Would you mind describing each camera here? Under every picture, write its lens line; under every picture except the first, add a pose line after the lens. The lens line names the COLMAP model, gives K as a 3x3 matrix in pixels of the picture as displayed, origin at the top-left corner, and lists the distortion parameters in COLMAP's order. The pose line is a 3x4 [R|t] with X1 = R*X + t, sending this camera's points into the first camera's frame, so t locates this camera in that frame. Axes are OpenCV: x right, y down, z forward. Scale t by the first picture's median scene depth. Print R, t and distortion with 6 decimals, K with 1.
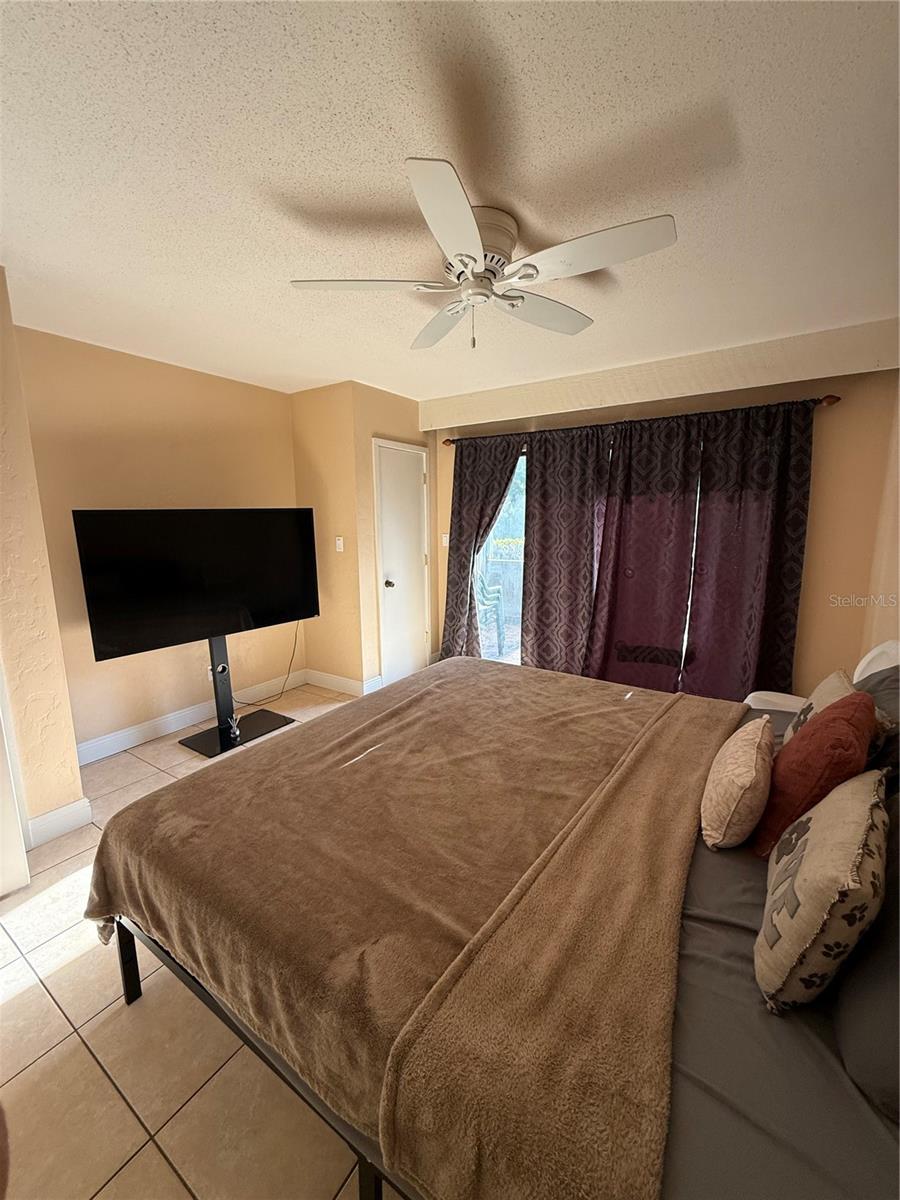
lens RADIAL K [[478.8, 0, 452.5], [0, 478.8, 596.8], [0, 0, 1]] dist [0.001727, -0.001009]
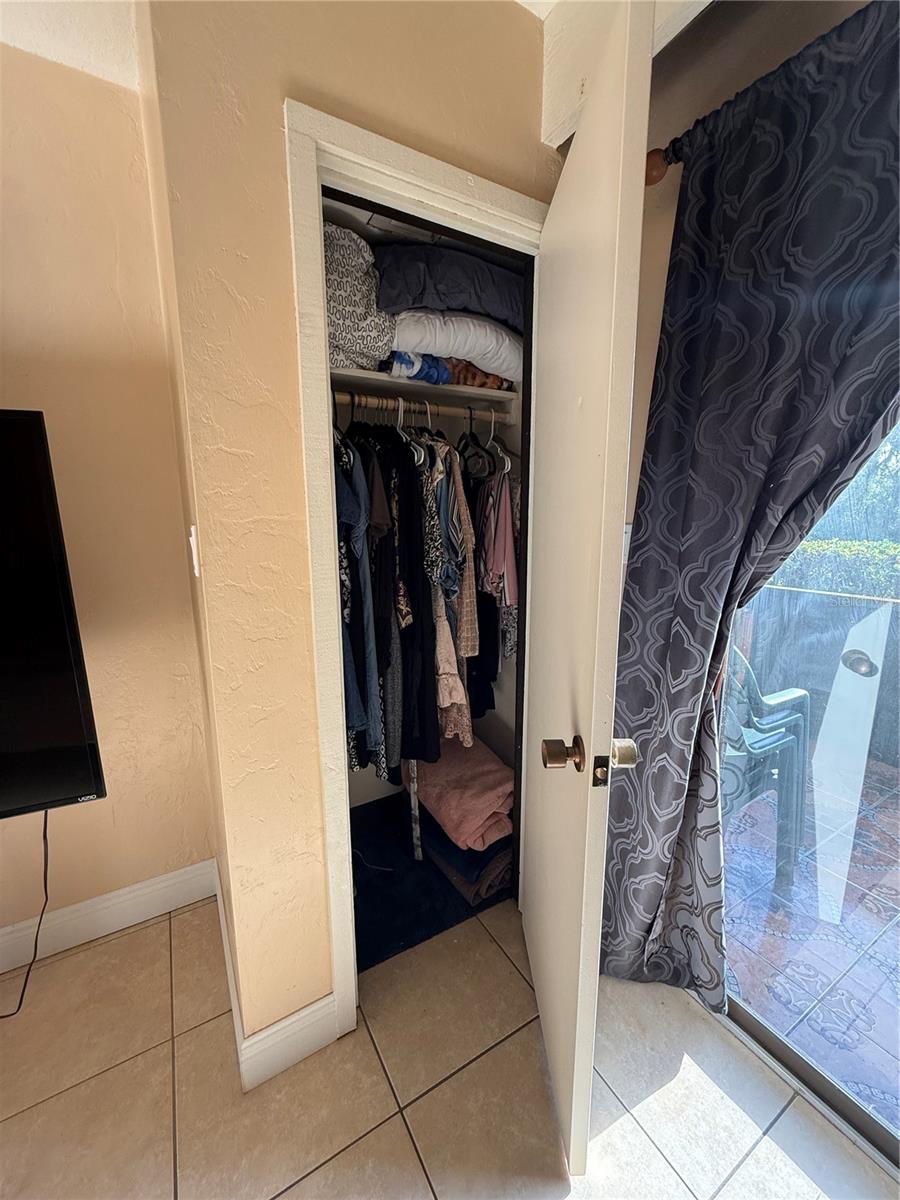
lens RADIAL K [[478.8, 0, 454.0], [0, 478.8, 604.4], [0, 0, 1]] dist [0.001727, -0.001009]
pose [[0.893670, 0.081708, -0.441223, 0.027486], [-0.068547, 0.996600, 0.045718, -0.092838], [0.443458, -0.010612, 0.896232, 0.725108]]
